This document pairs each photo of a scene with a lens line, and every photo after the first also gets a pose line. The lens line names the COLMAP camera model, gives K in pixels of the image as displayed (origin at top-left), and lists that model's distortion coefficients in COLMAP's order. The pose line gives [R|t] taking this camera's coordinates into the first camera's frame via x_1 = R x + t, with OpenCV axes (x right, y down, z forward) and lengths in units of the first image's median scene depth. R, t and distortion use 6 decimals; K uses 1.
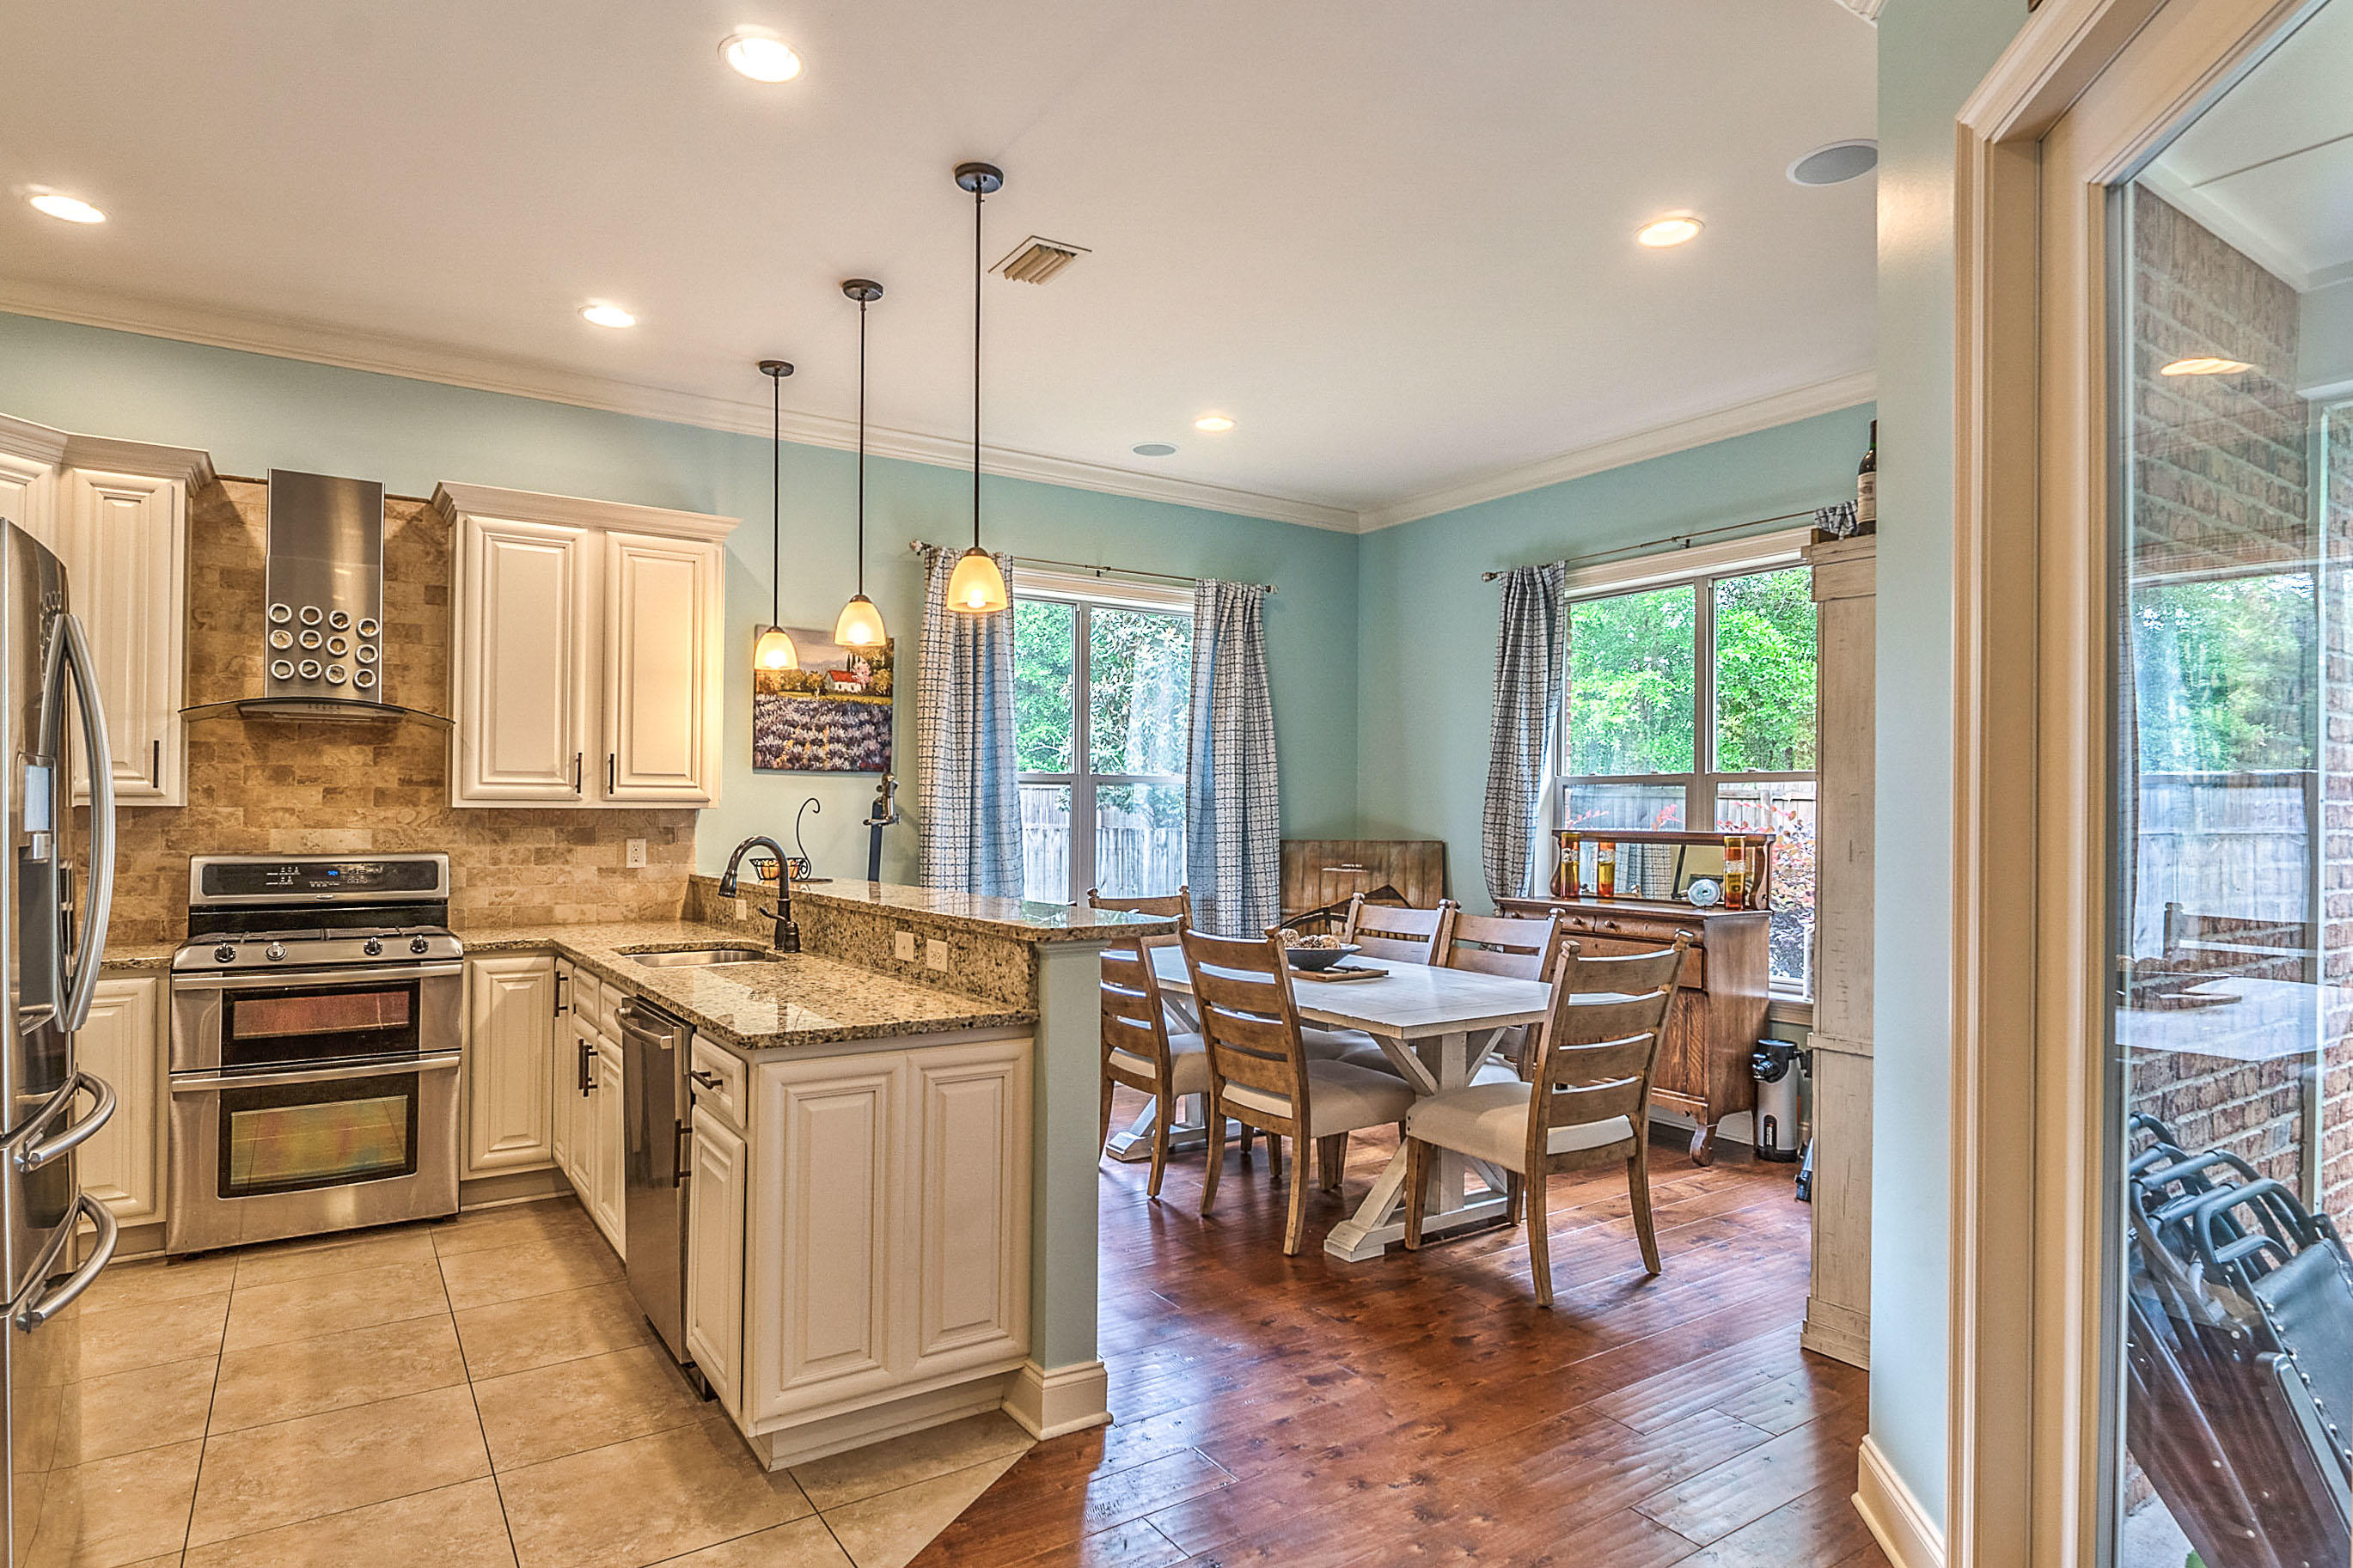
lens RADIAL K [[1274.7, 0, 1166.1], [0, 1274.7, 800.1], [0, 0, 1]] dist [-0.002376, -0.003428]
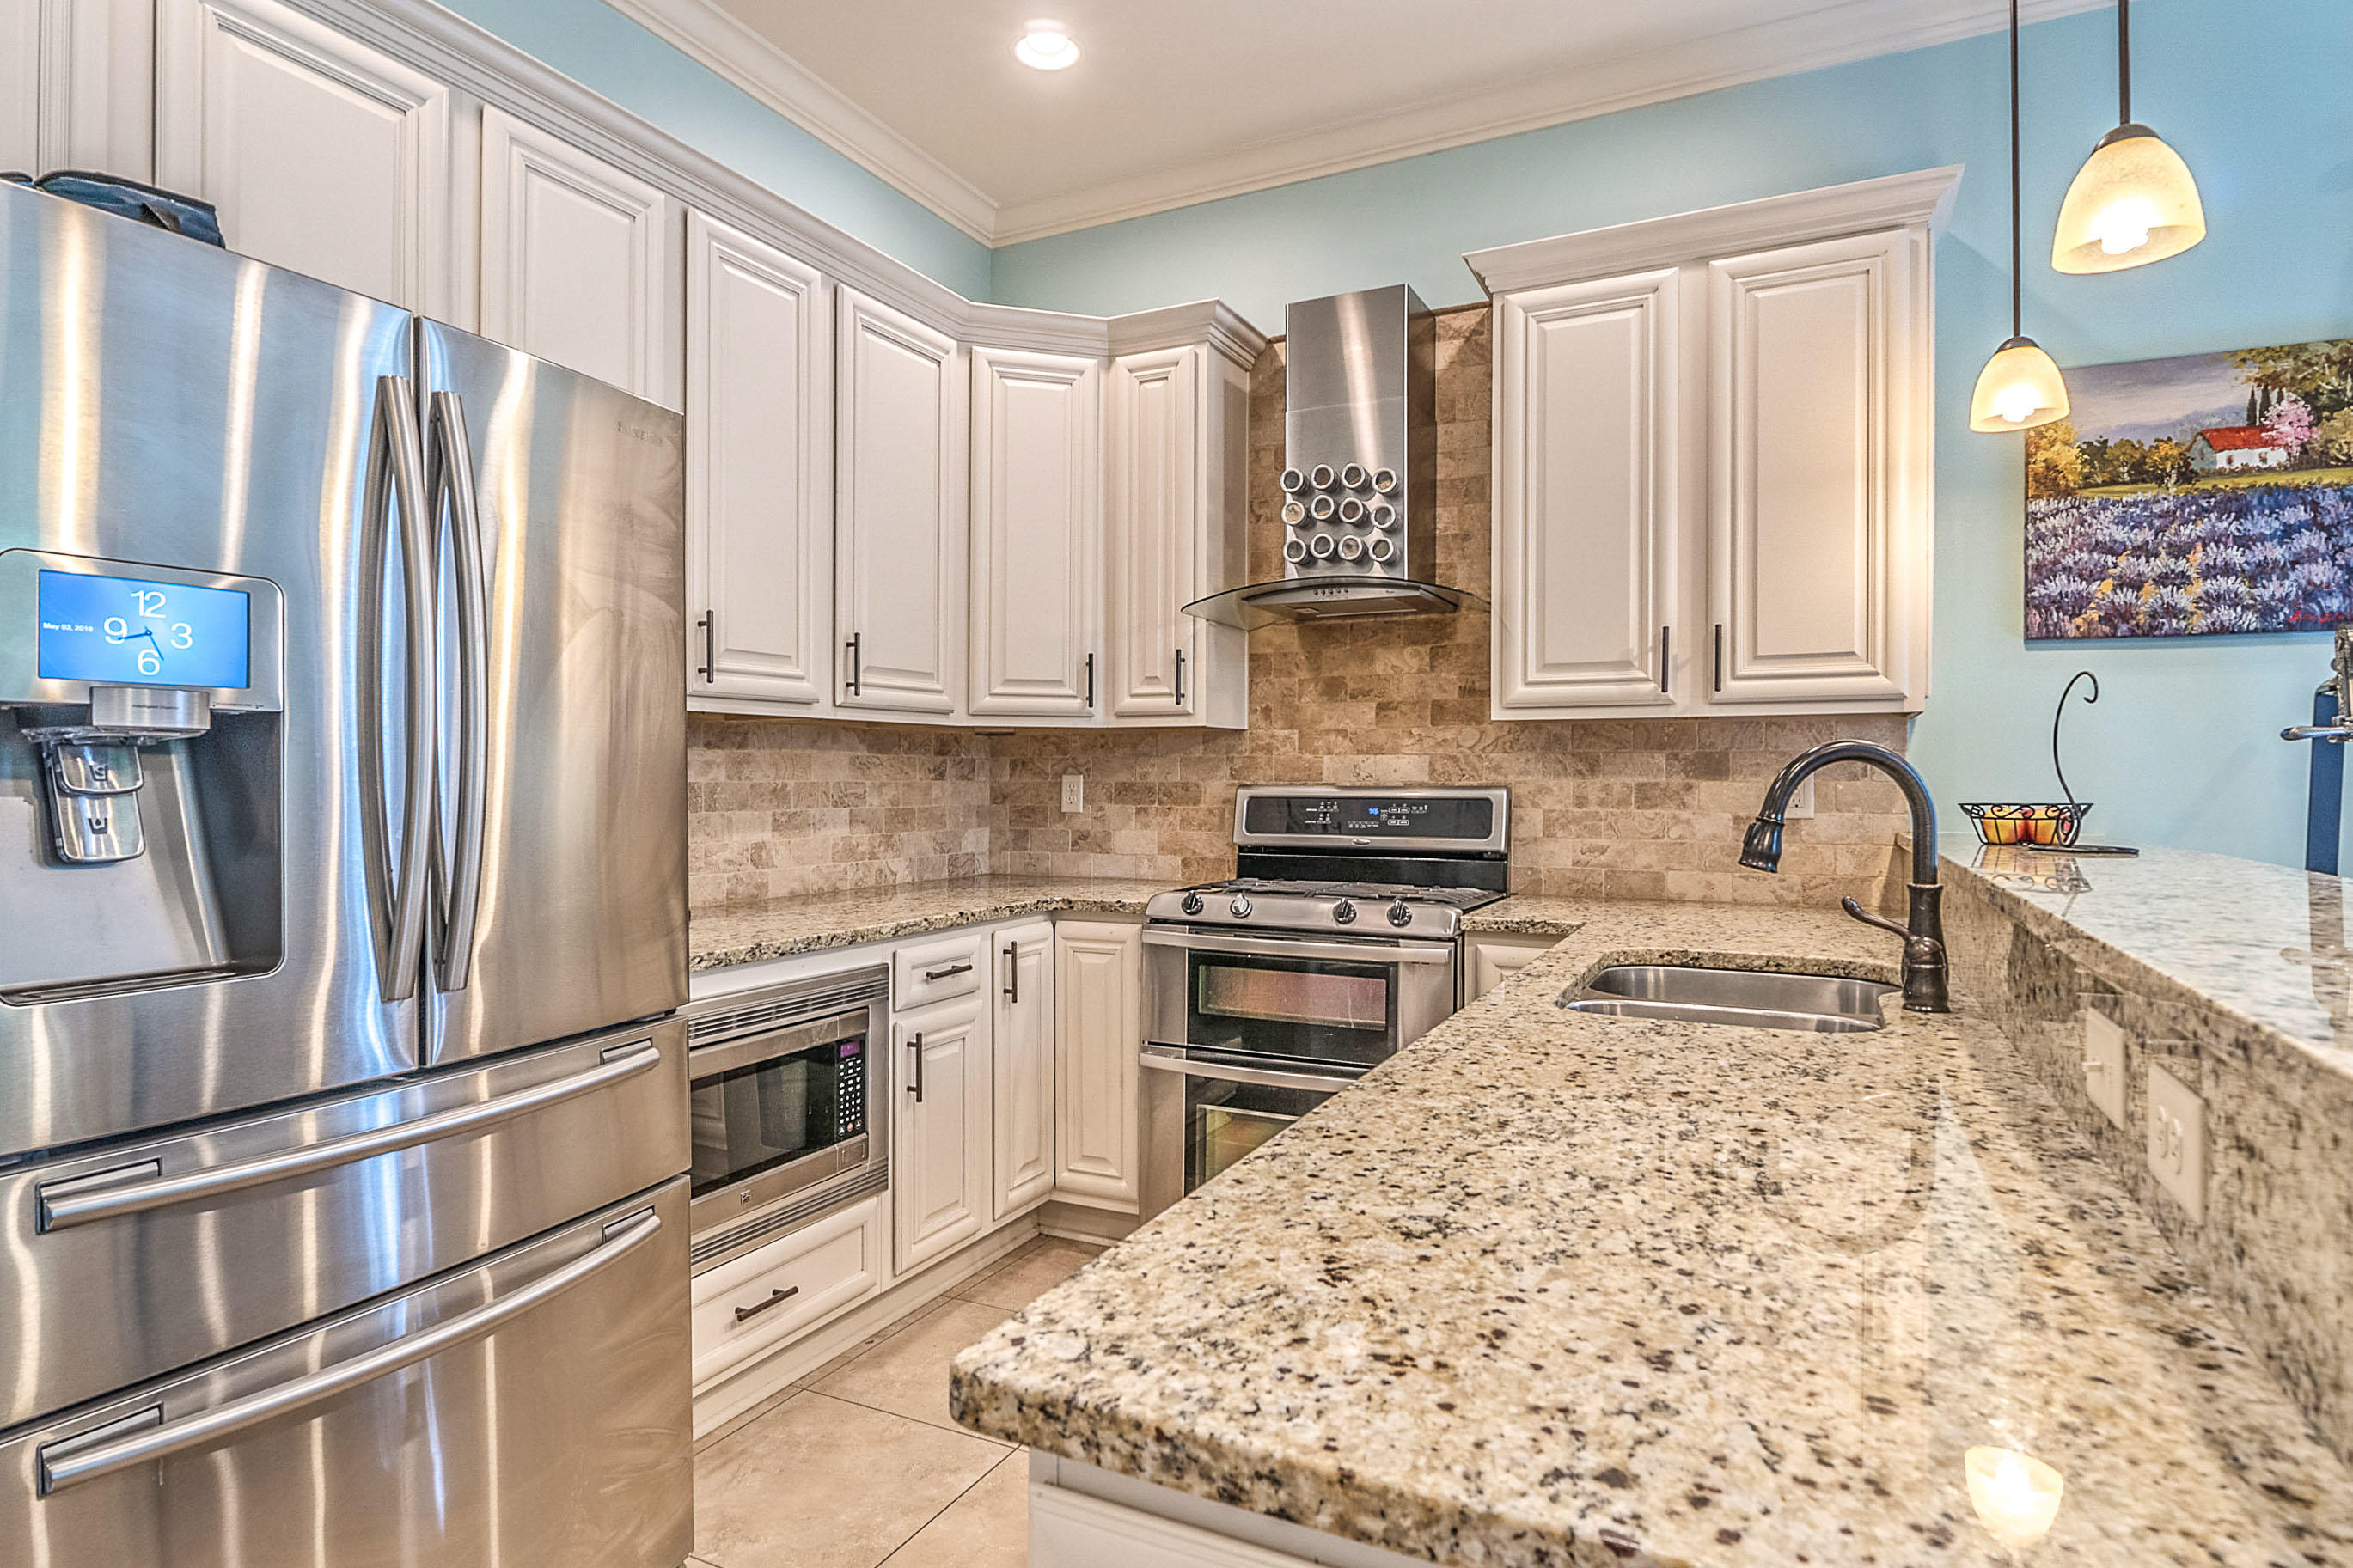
lens RADIAL K [[1274.7, 0, 1156.2], [0, 1274.7, 770.8], [0, 0, 1]] dist [-0.002376, -0.003428]
pose [[0.491134, -0.007119, -0.871055, -0.037953], [0.010296, 0.999944, -0.002368, 0.028778], [0.871023, -0.007805, 0.491180, 0.433952]]
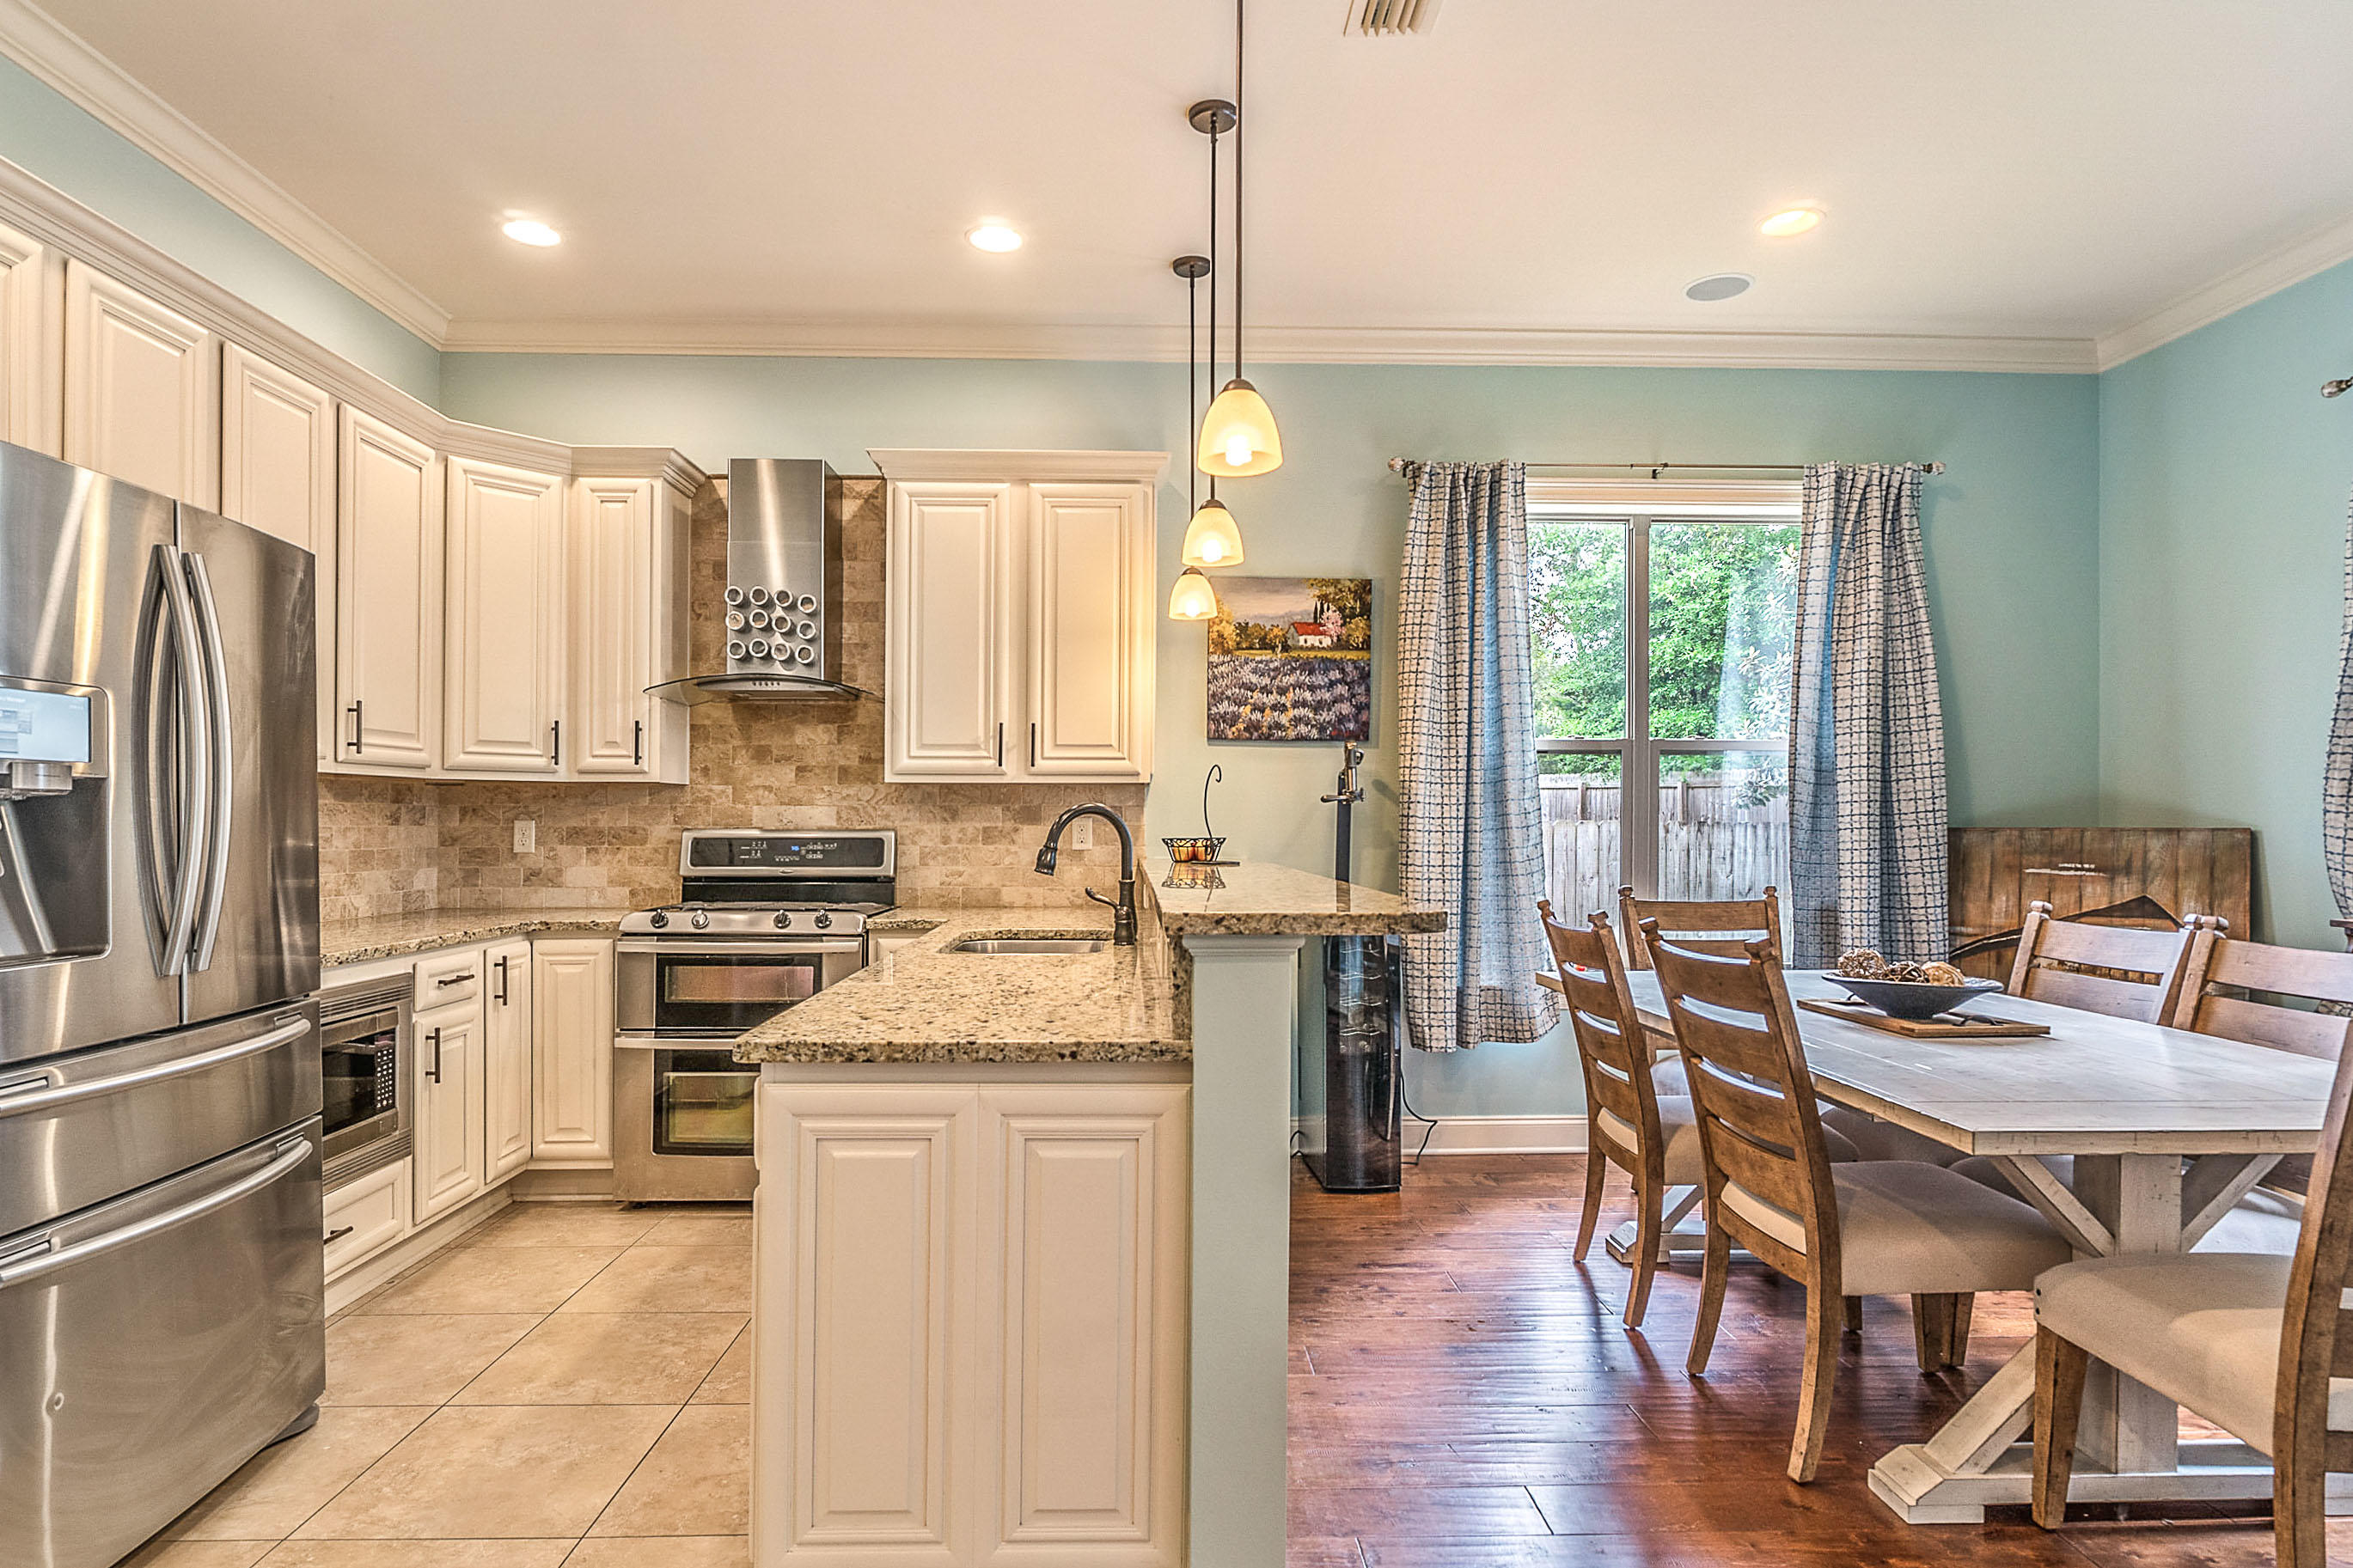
lens RADIAL K [[1274.7, 0, 1167.8], [0, 1274.7, 815.2], [0, 0, 1]] dist [-0.002376, -0.003428]
pose [[0.849635, -0.005755, -0.527340, 0.122907], [0.007483, 0.999971, 0.001144, 0.027413], [0.527318, -0.004917, 0.849654, 0.245692]]
